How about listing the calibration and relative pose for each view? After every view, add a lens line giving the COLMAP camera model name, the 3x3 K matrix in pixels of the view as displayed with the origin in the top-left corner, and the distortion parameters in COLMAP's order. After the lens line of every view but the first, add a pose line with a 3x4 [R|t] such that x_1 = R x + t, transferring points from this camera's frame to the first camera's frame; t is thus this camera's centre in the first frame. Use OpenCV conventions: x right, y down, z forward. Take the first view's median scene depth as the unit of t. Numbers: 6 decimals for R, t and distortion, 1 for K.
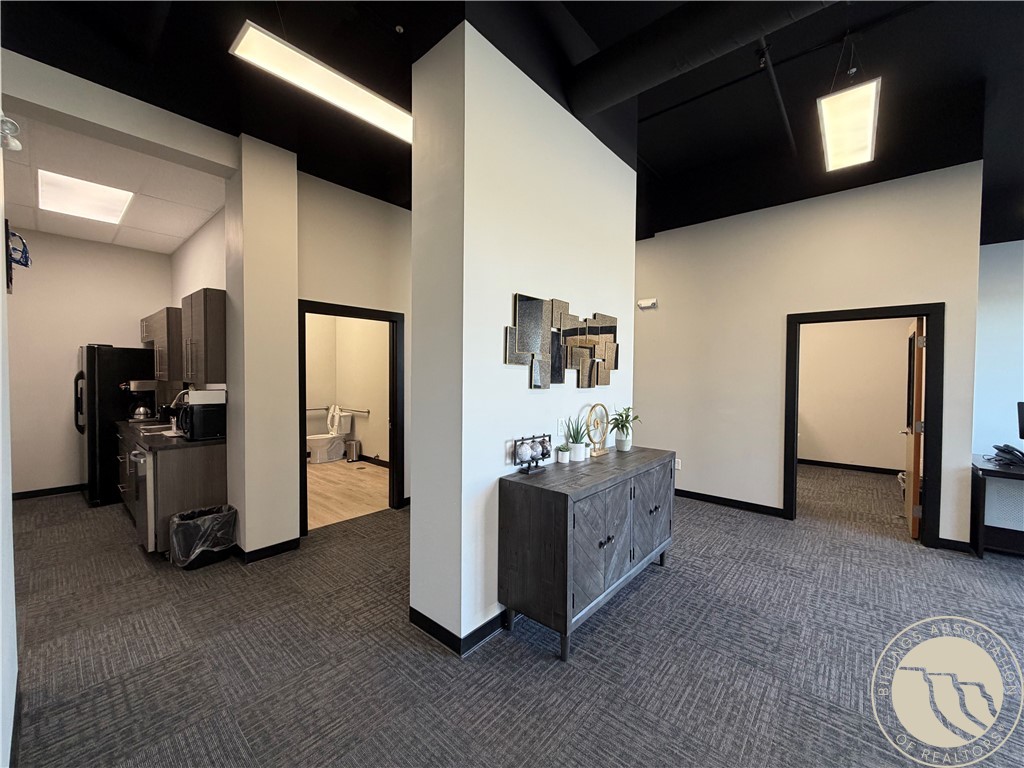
lens RADIAL K [[405.8, 0, 501.8], [0, 405.8, 388.8], [0, 0, 1]] dist [0.006117, 0.001073]
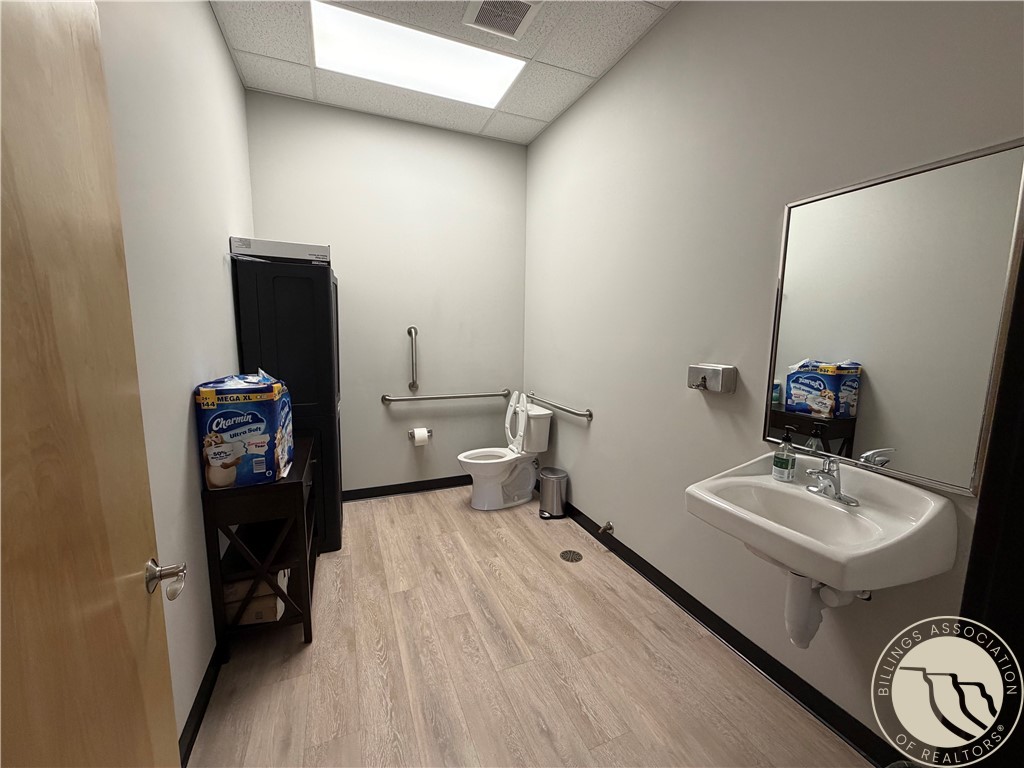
lens RADIAL K [[405.8, 0, 508.8], [0, 405.8, 385.8], [0, 0, 1]] dist [0.006117, 0.001073]
pose [[0.901932, 0.059679, -0.427735, -0.220534], [-0.015510, 0.994243, 0.106016, -0.017226], [0.431599, -0.088985, 0.897666, 0.573941]]
